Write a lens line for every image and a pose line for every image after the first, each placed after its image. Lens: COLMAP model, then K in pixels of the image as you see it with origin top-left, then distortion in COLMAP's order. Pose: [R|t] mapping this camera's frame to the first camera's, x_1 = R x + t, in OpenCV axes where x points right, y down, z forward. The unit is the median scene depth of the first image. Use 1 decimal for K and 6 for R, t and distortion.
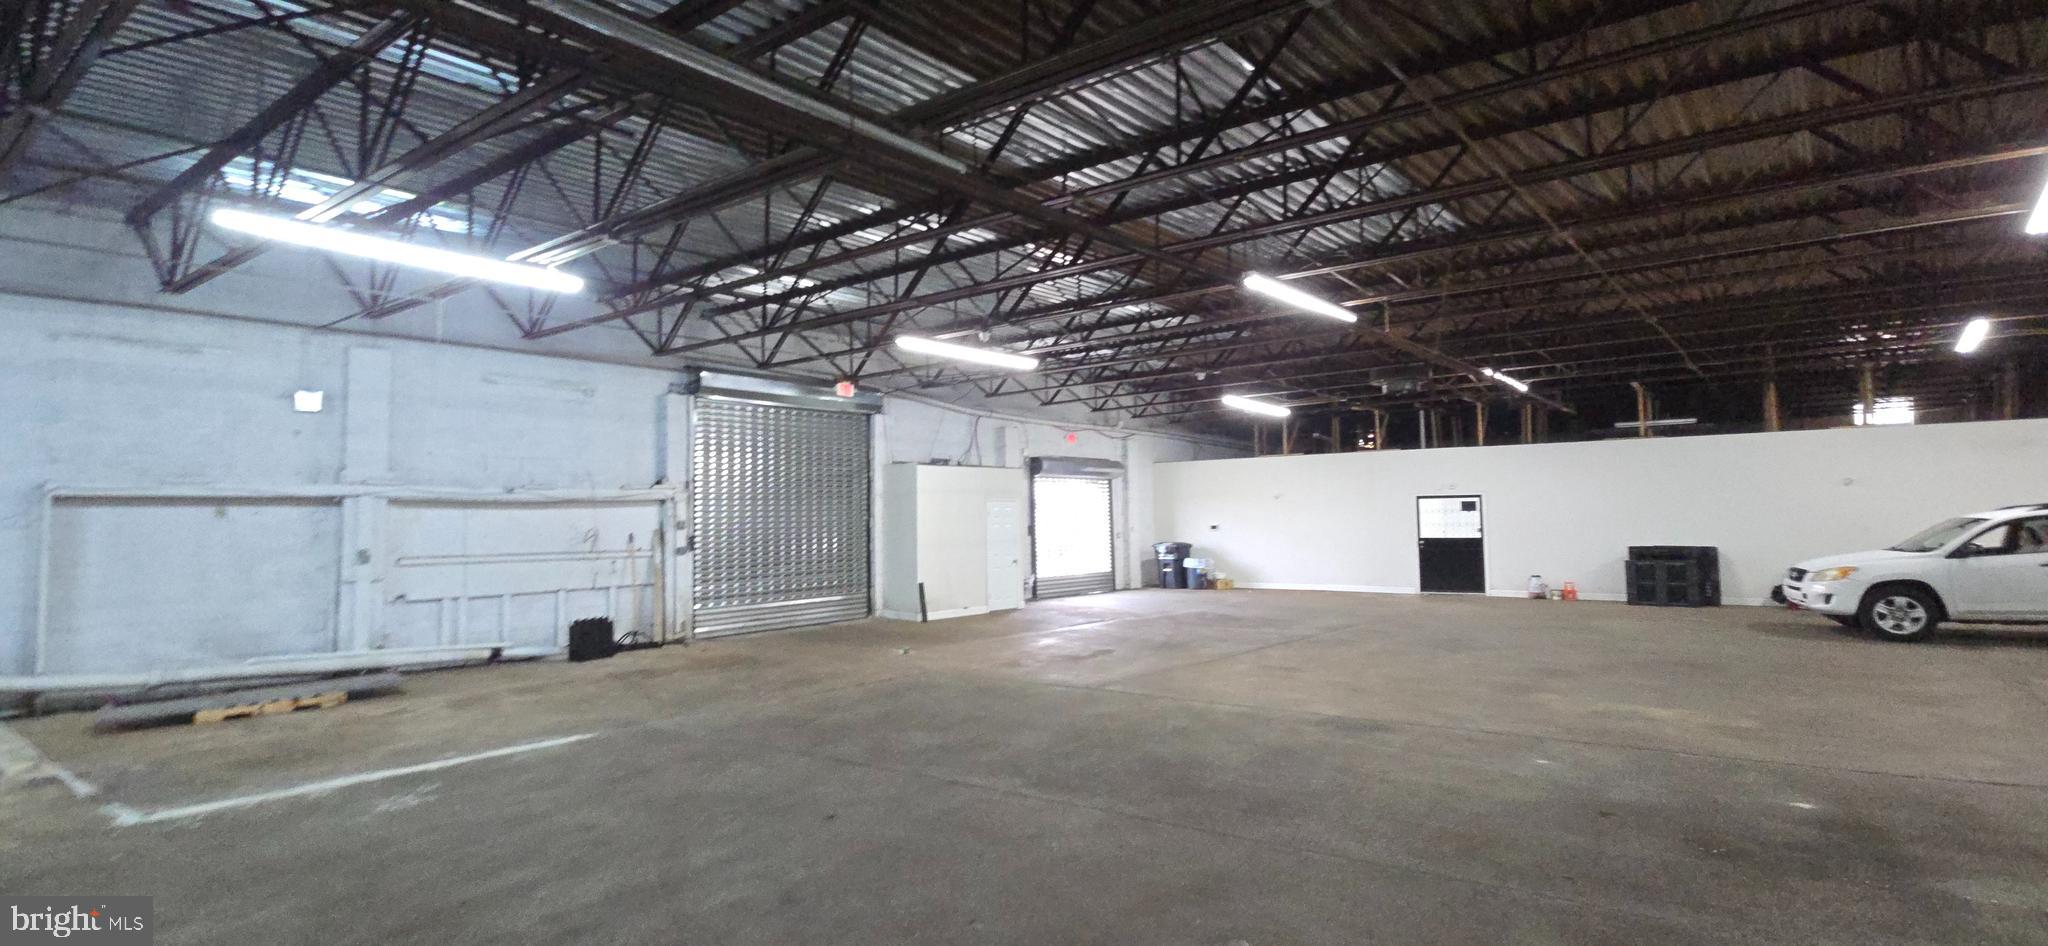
lens RADIAL K [[845.2, 0, 994.1], [0, 845.2, 468.7], [0, 0, 1]] dist [-0.000166, -0.000288]
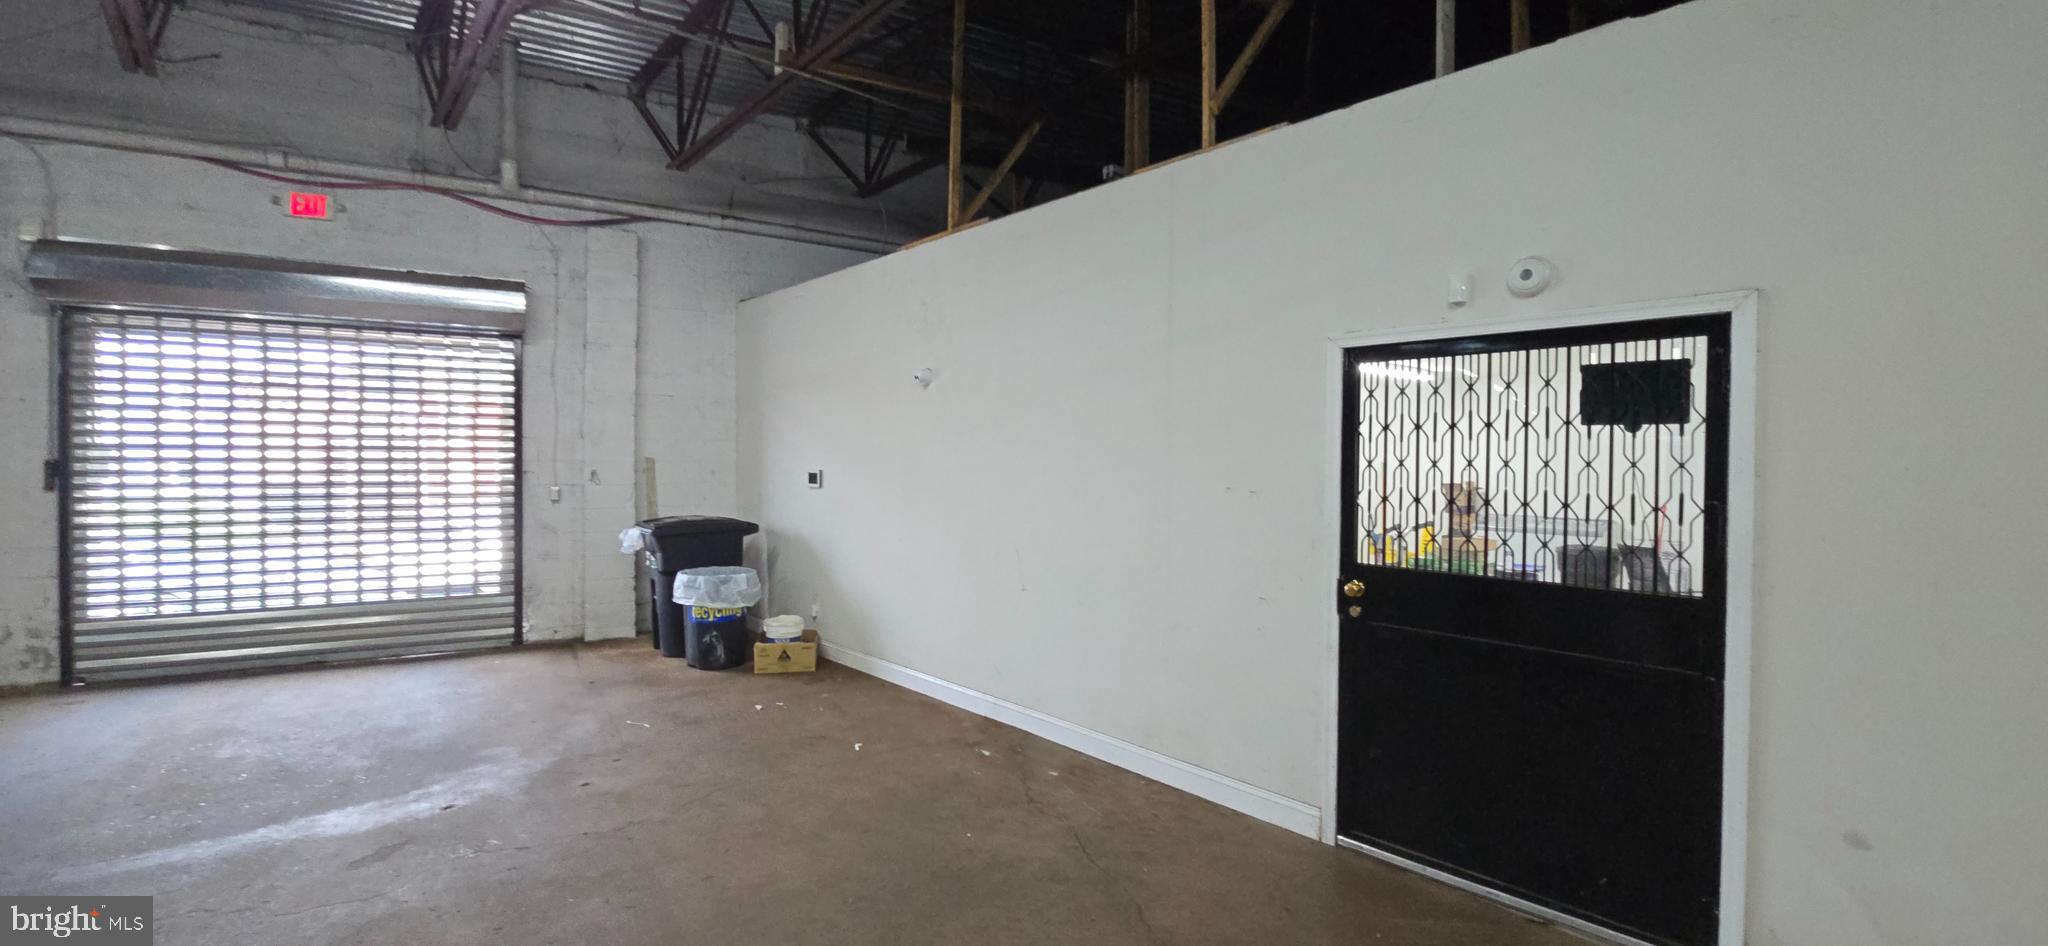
lens RADIAL K [[847.7, 0, 1002.3], [0, 847.7, 478.1], [0, 0, 1]] dist [0.016563, -0.000149]
pose [[0.957086, 0.023288, -0.288867, 0.519044], [0.000226, 0.996706, 0.081099, 0.050899], [0.289804, -0.077684, 0.953928, 0.847665]]
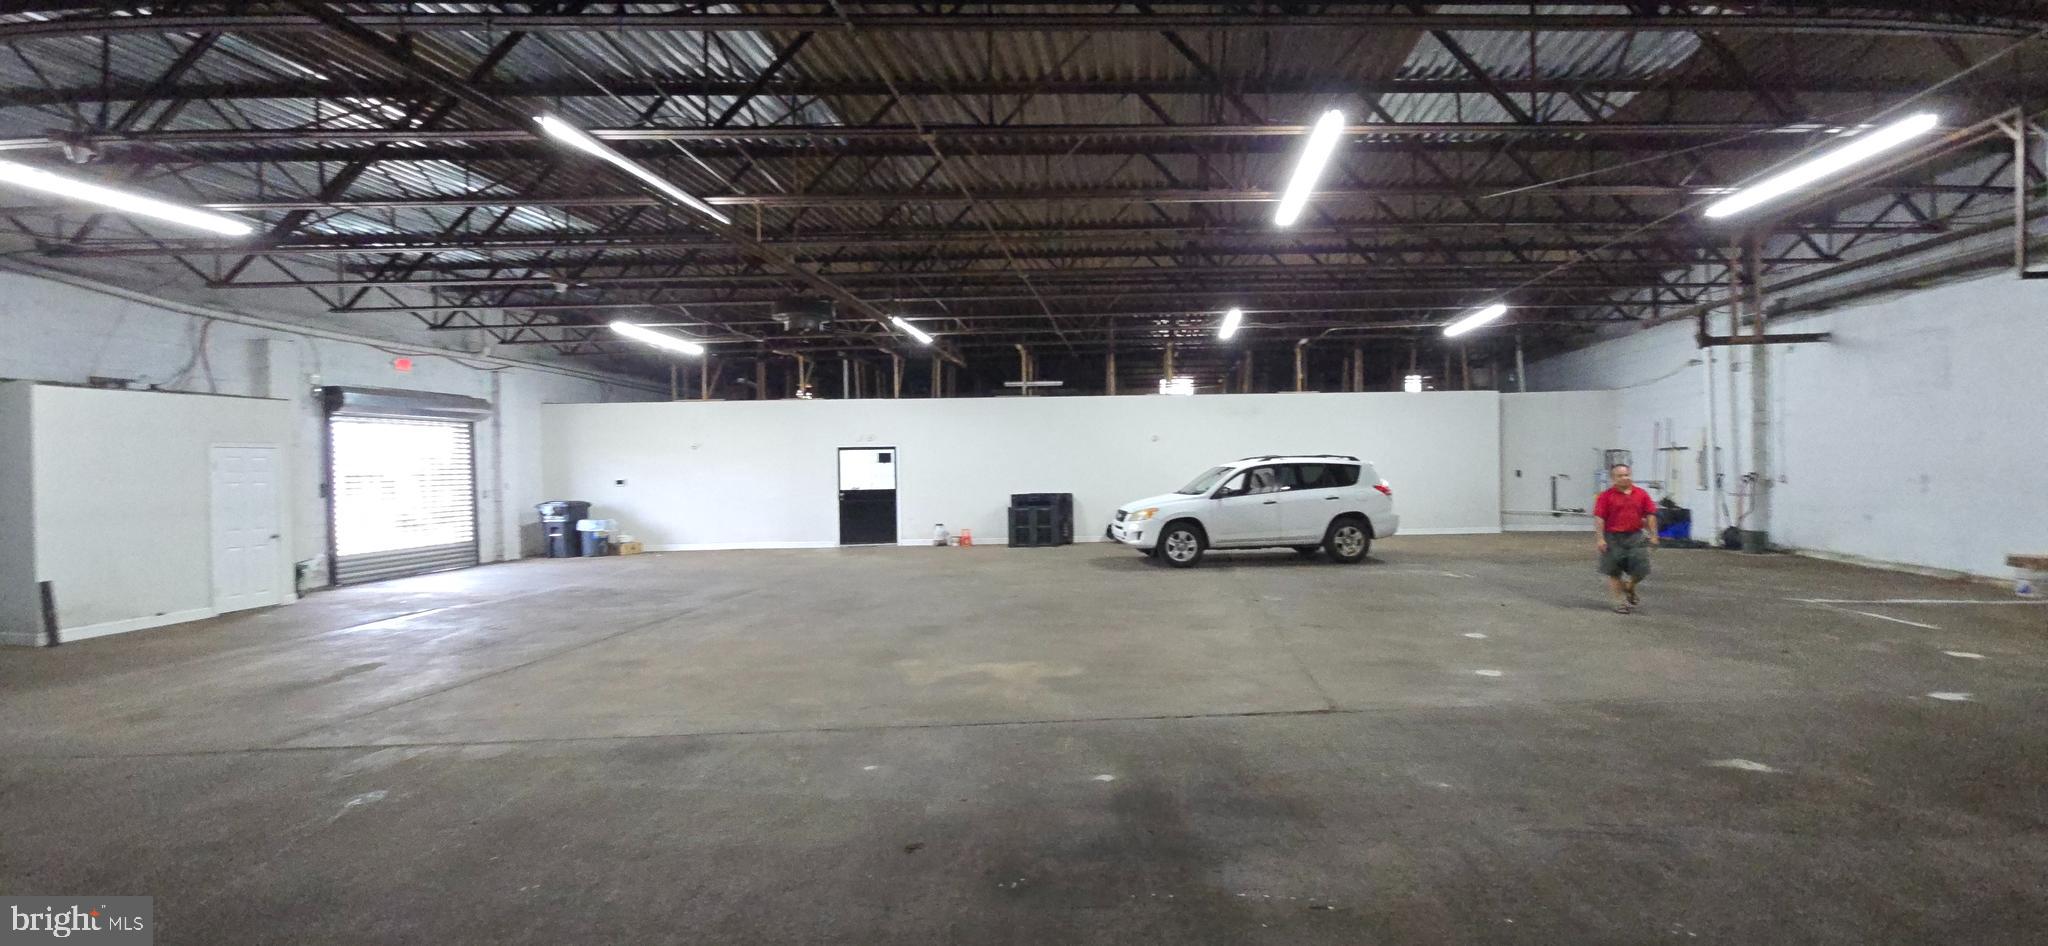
lens RADIAL K [[847.7, 0, 1002.3], [0, 847.7, 478.1], [0, 0, 1]] dist [0.016563, -0.000149]
pose [[0.818760, -0.011013, 0.574030, 0.101882], [-0.026810, 0.997992, 0.057387, 0.007074], [-0.573509, -0.062376, 0.816821, 0.099034]]
